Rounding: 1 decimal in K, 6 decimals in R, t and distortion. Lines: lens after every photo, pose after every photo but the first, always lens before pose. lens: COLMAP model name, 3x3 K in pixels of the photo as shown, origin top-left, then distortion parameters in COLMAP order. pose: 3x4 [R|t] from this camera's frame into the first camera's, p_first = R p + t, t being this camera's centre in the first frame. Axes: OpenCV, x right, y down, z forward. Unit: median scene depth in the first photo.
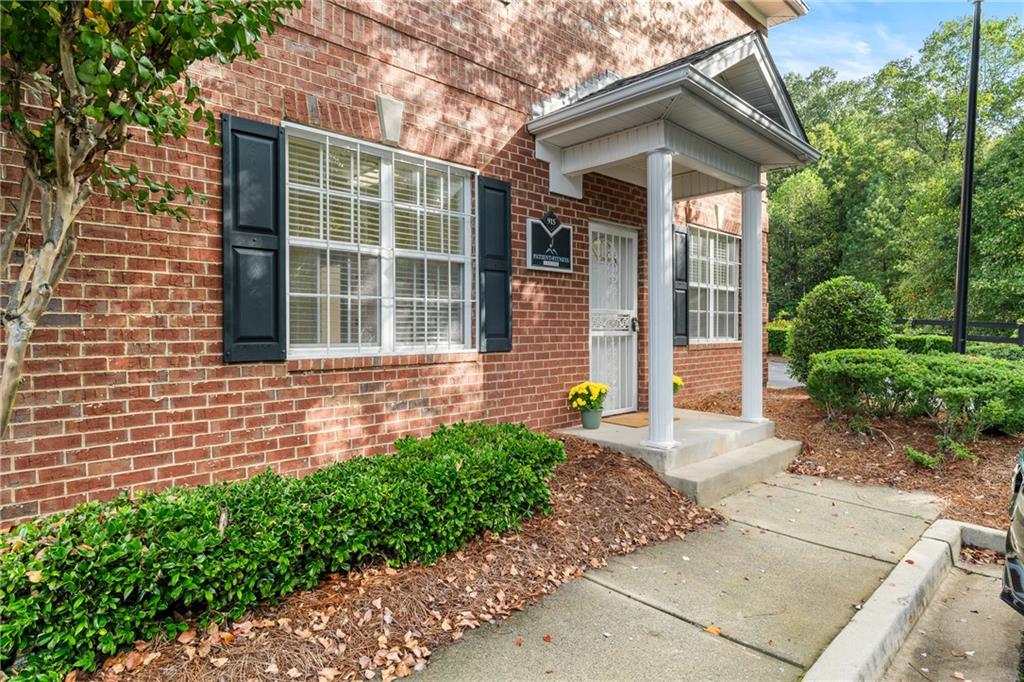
lens RADIAL K [[553.4, 0, 511.6], [0, 553.4, 339.8], [0, 0, 1]] dist [0.000594, 0.000009]
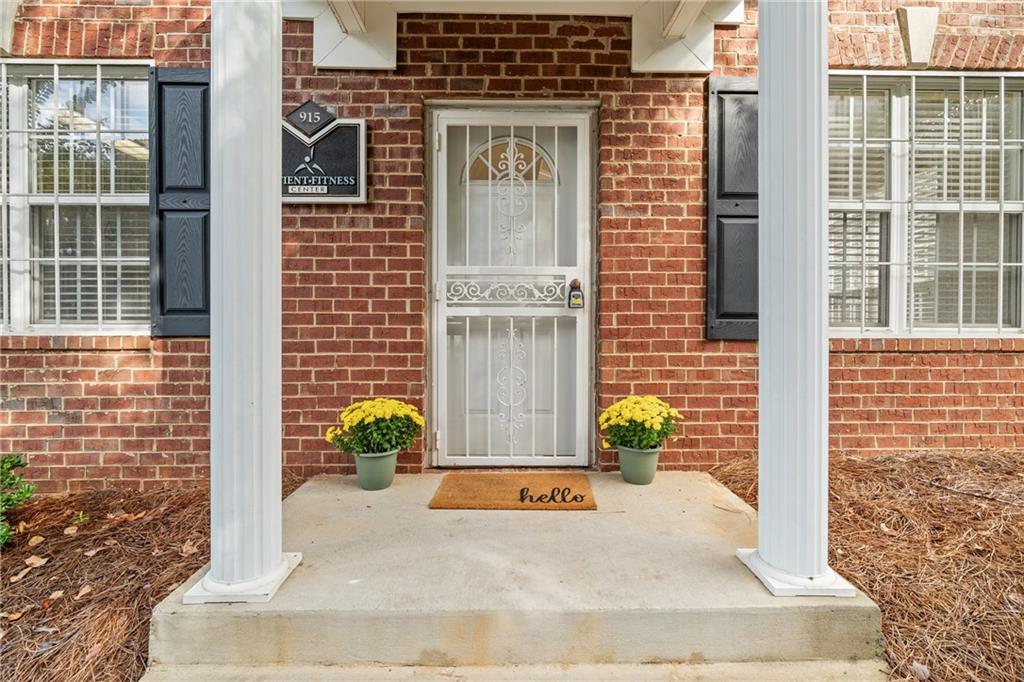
lens RADIAL K [[462.0, 0, 512.5], [0, 462.0, 332.3], [0, 0, 1]] dist [-0.001892, 0.000423]
pose [[0.743439, 0.013517, -0.668667, 0.553481], [-0.011141, 0.999907, 0.007826, 0.007711], [0.668710, 0.001632, 0.743521, 0.766673]]
